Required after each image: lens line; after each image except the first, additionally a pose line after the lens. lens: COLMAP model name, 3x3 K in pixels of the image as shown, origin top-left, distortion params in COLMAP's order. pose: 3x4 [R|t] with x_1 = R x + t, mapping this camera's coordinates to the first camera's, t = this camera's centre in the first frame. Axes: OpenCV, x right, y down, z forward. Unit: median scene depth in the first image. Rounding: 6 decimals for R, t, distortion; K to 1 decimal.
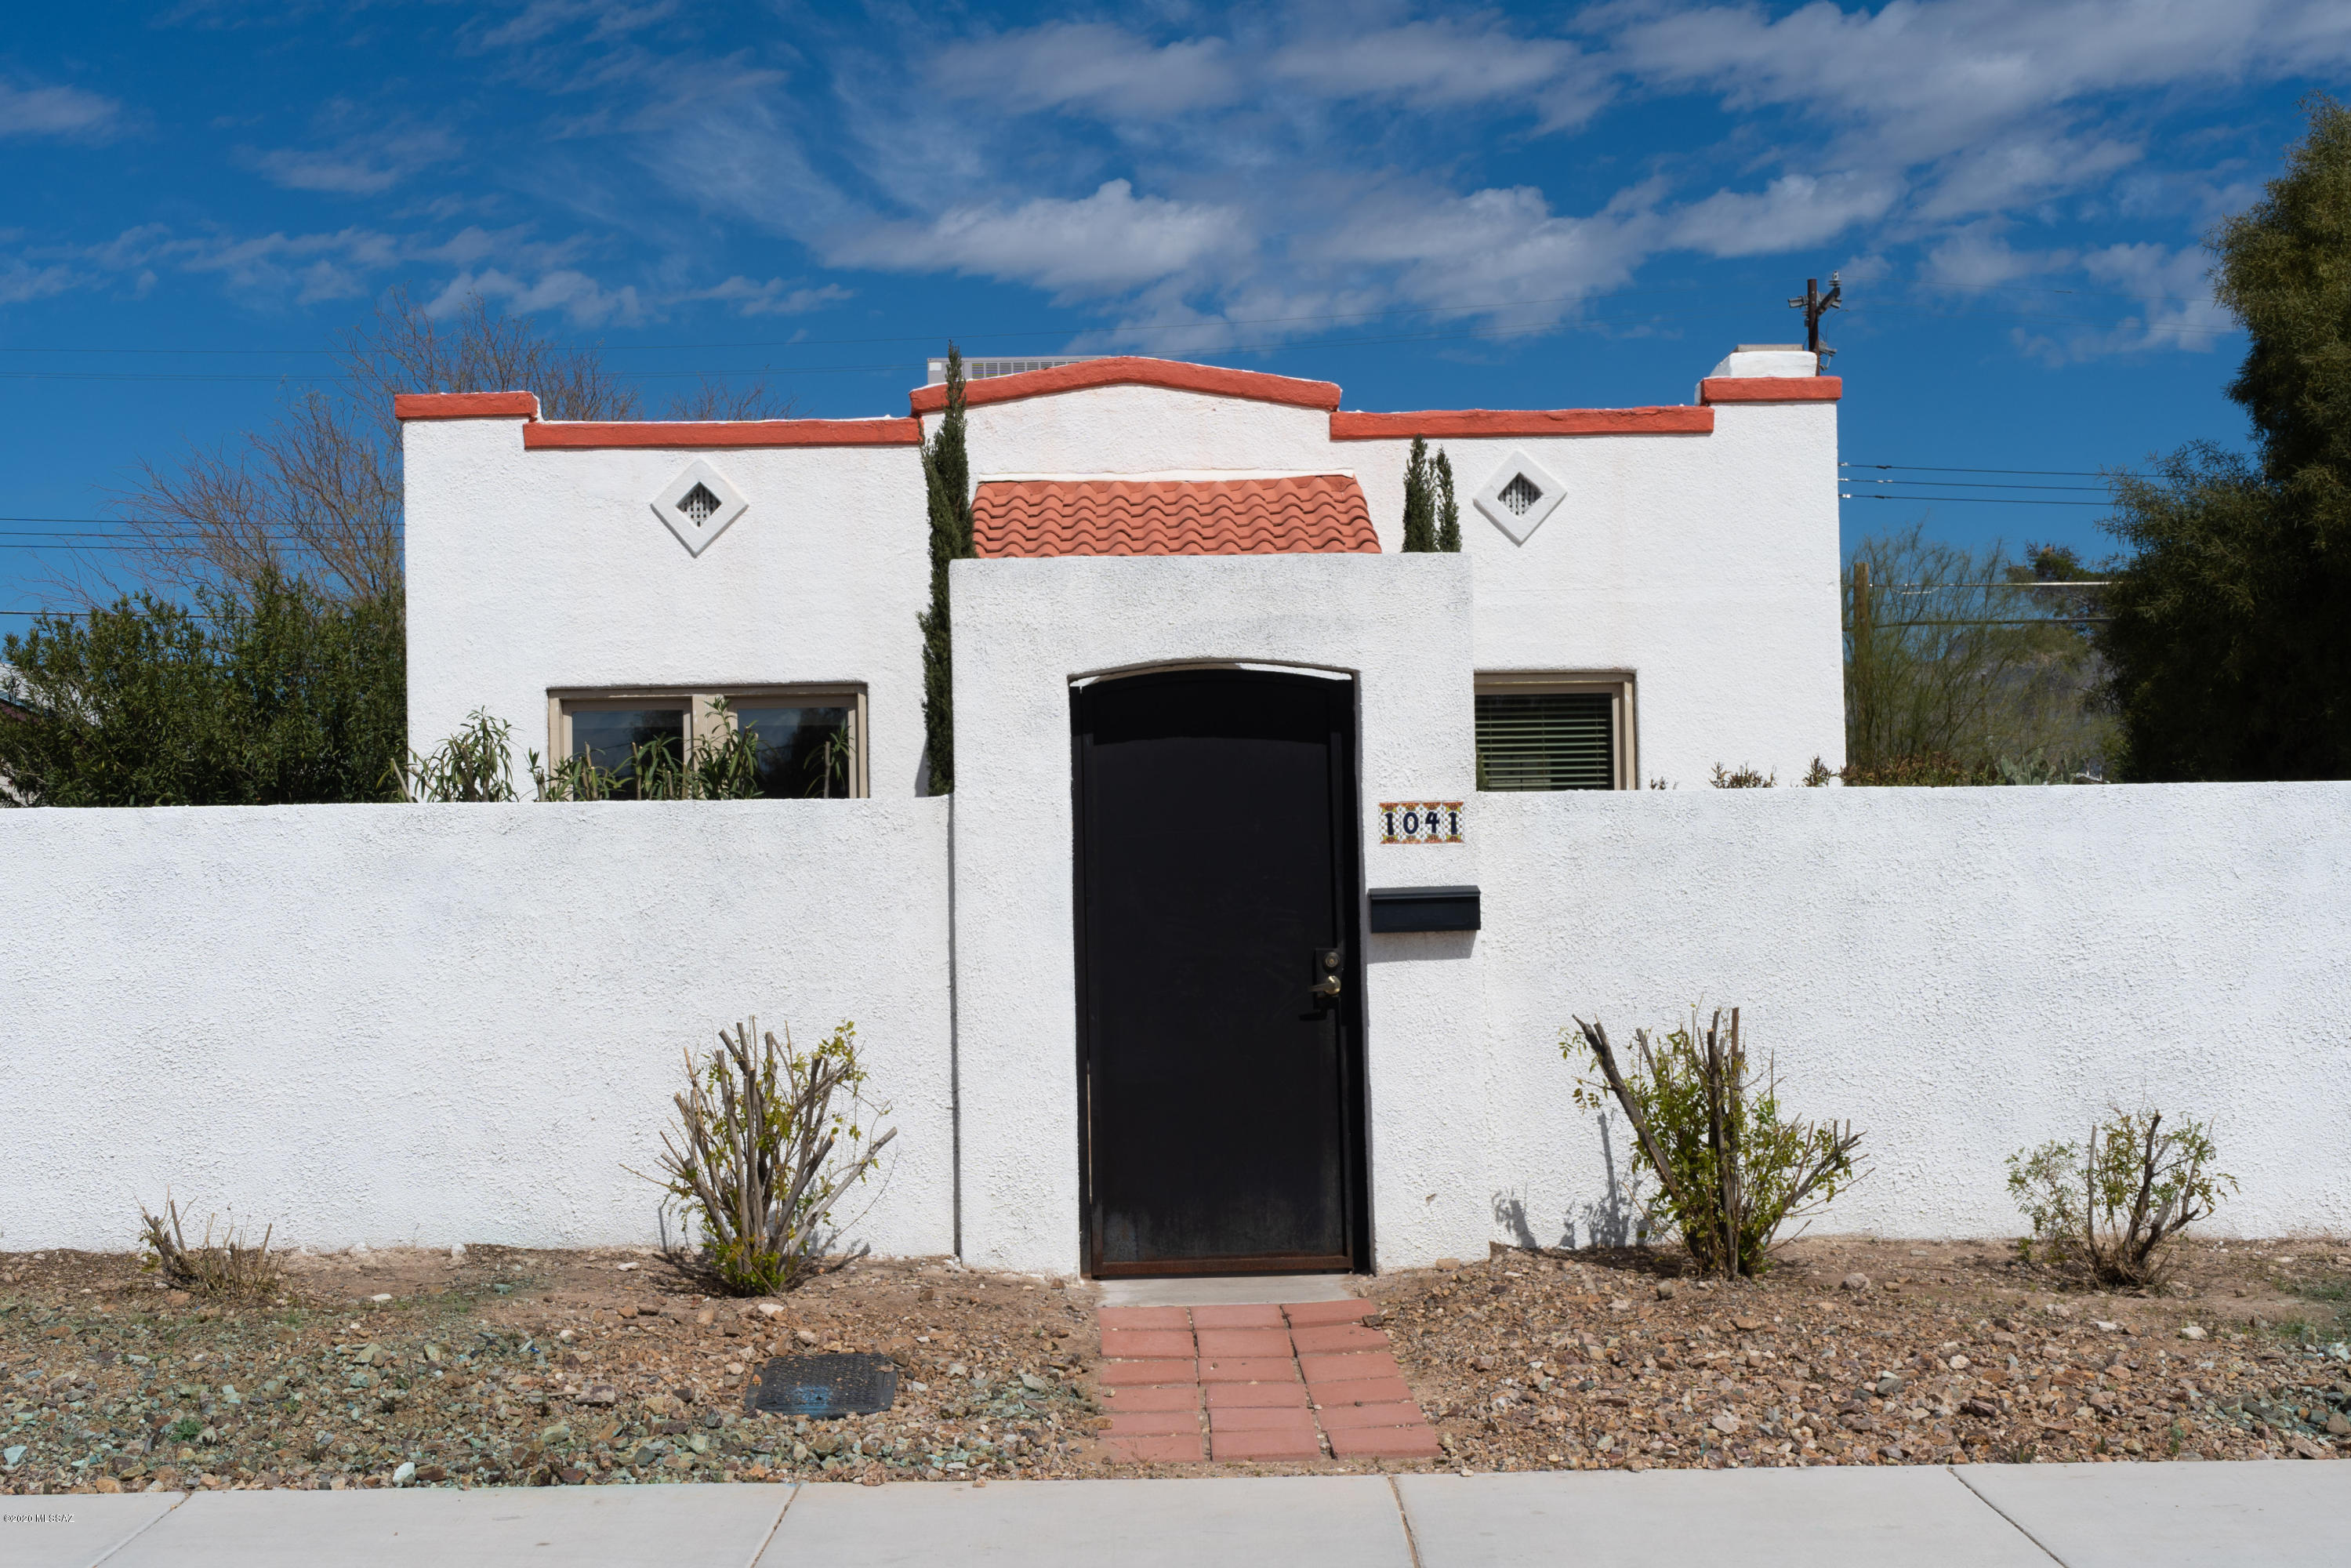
lens RADIAL K [[3031.8, 0, 1175.2], [0, 3031.8, 785.6], [0, 0, 1]] dist [0.009833, 0.000000]
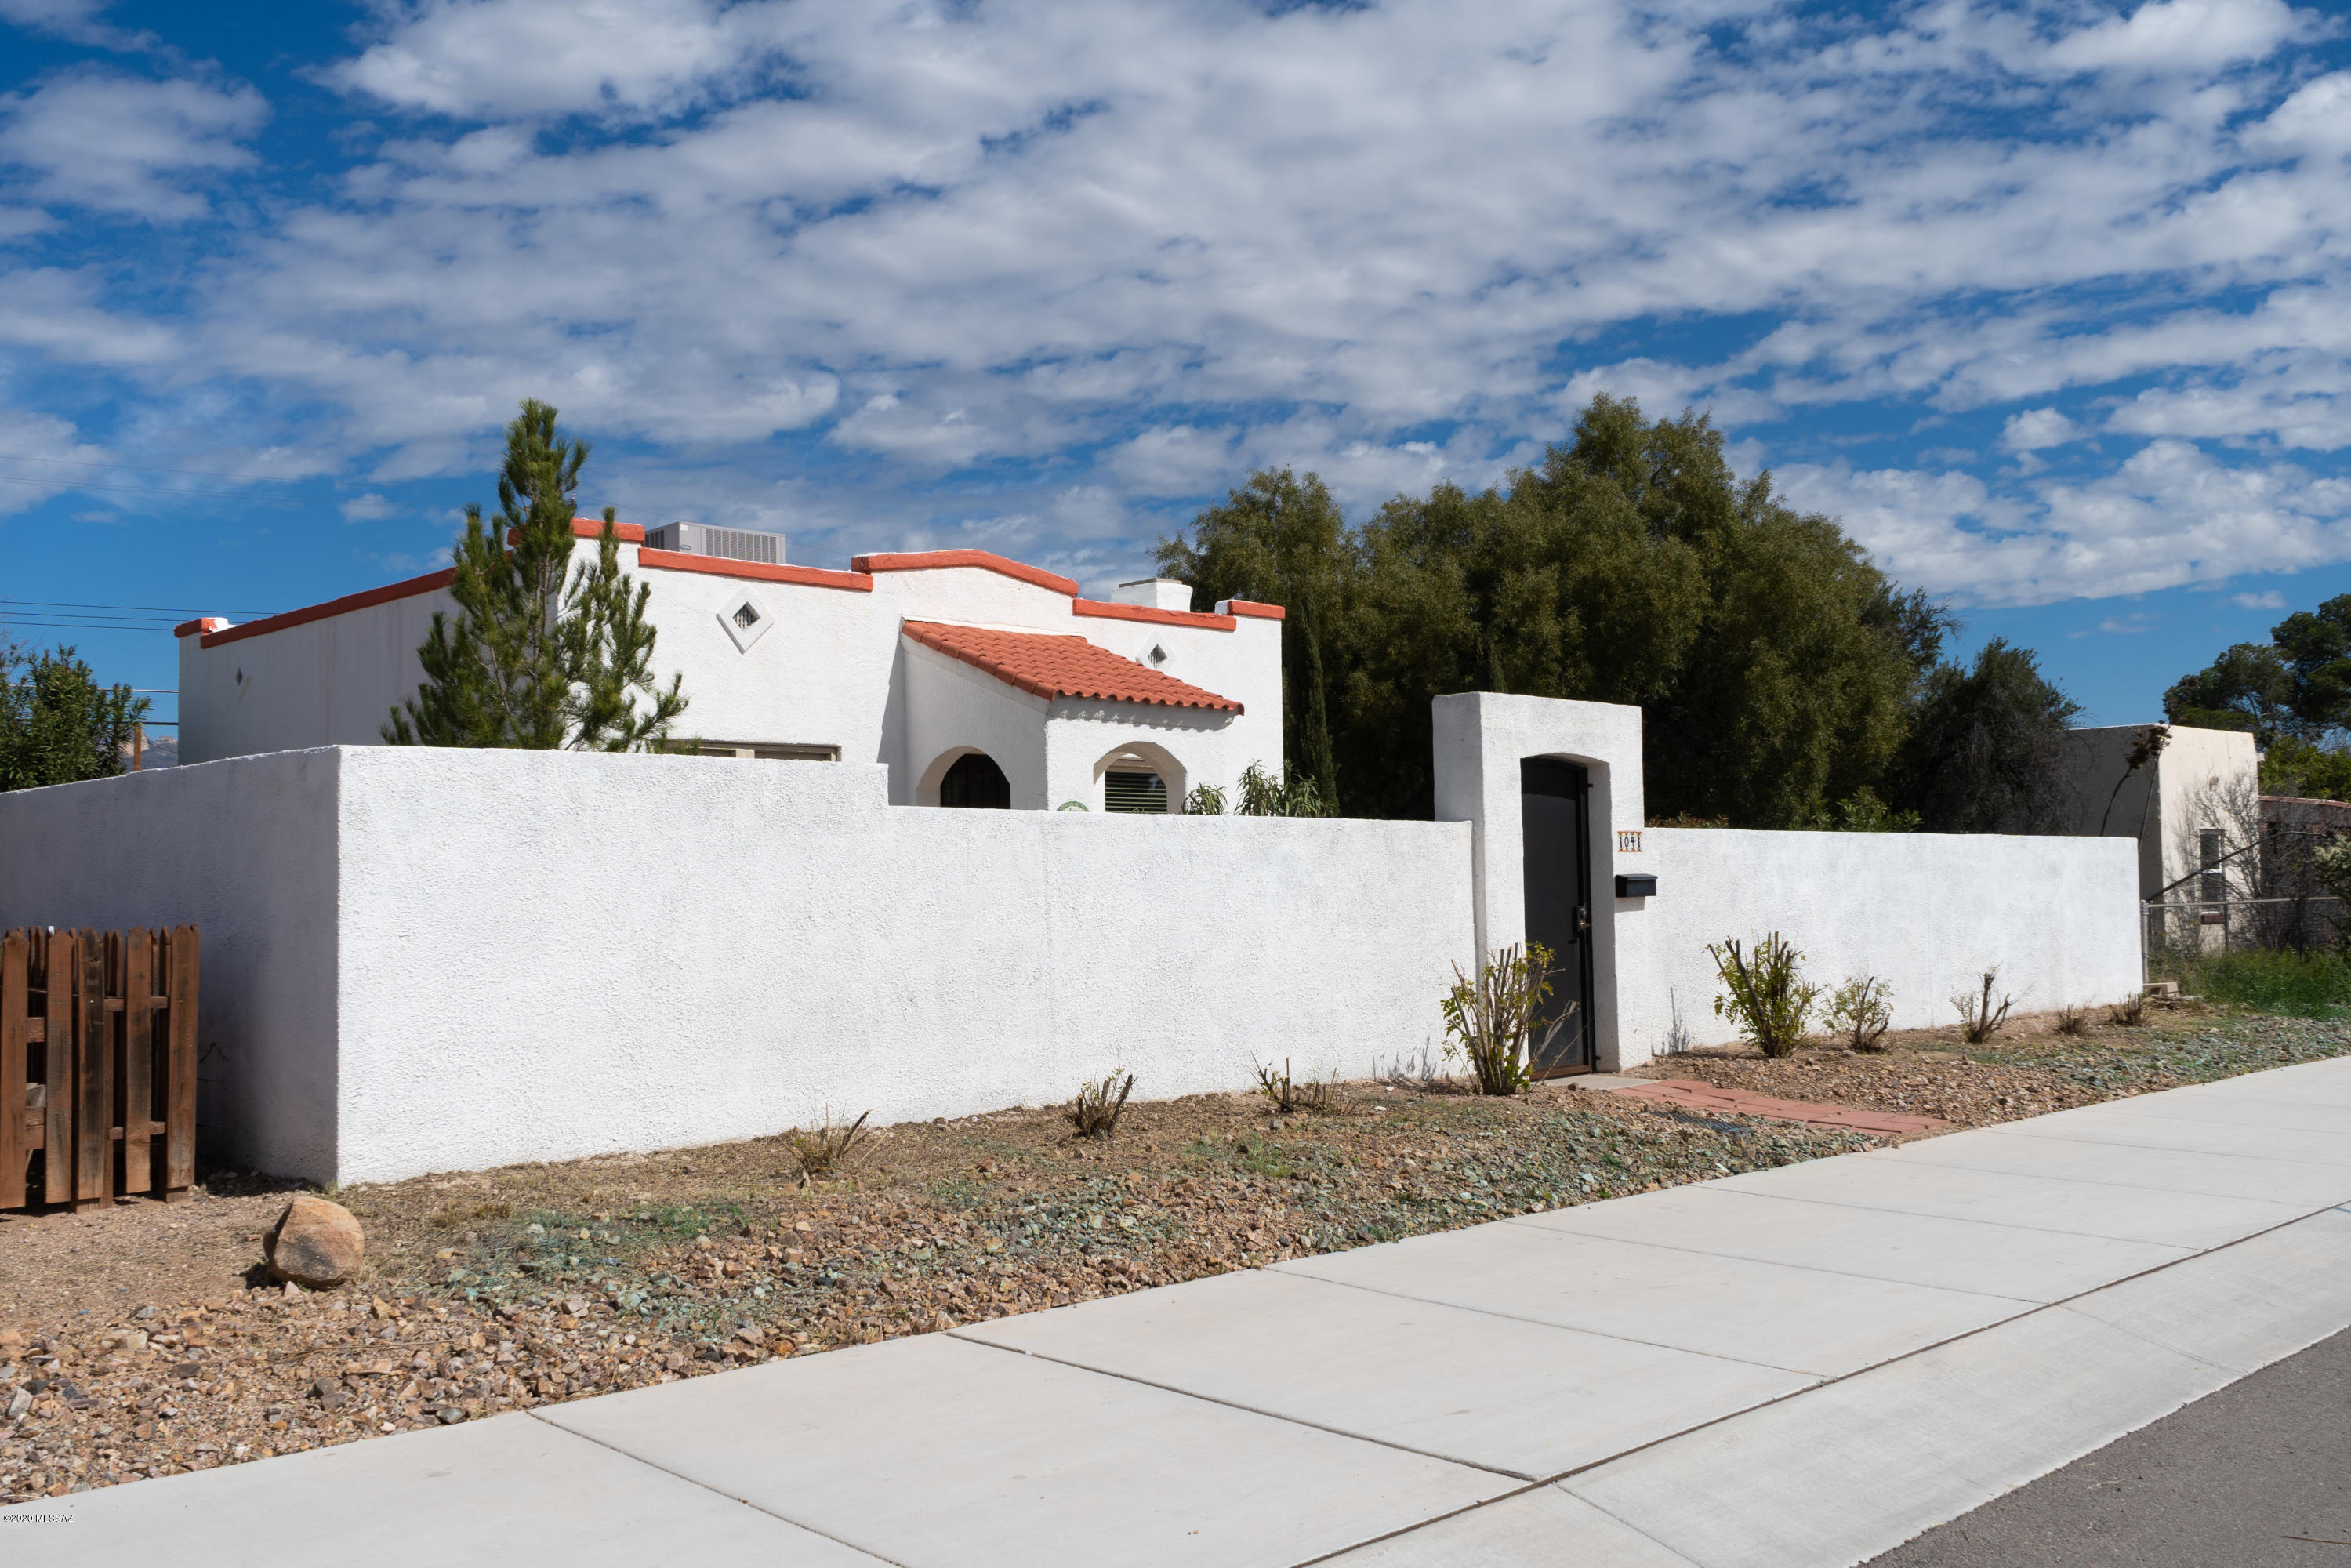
lens RADIAL K [[2014.8, 0, 1174.5], [0, 2014.8, 783.8], [0, 0, 1]] dist [-0.007221, 0.000695]
pose [[0.742166, 0.040091, 0.669016, -1.015164], [-0.020766, 0.999106, -0.036835, 0.029196], [-0.669894, 0.013445, 0.742335, 0.225702]]
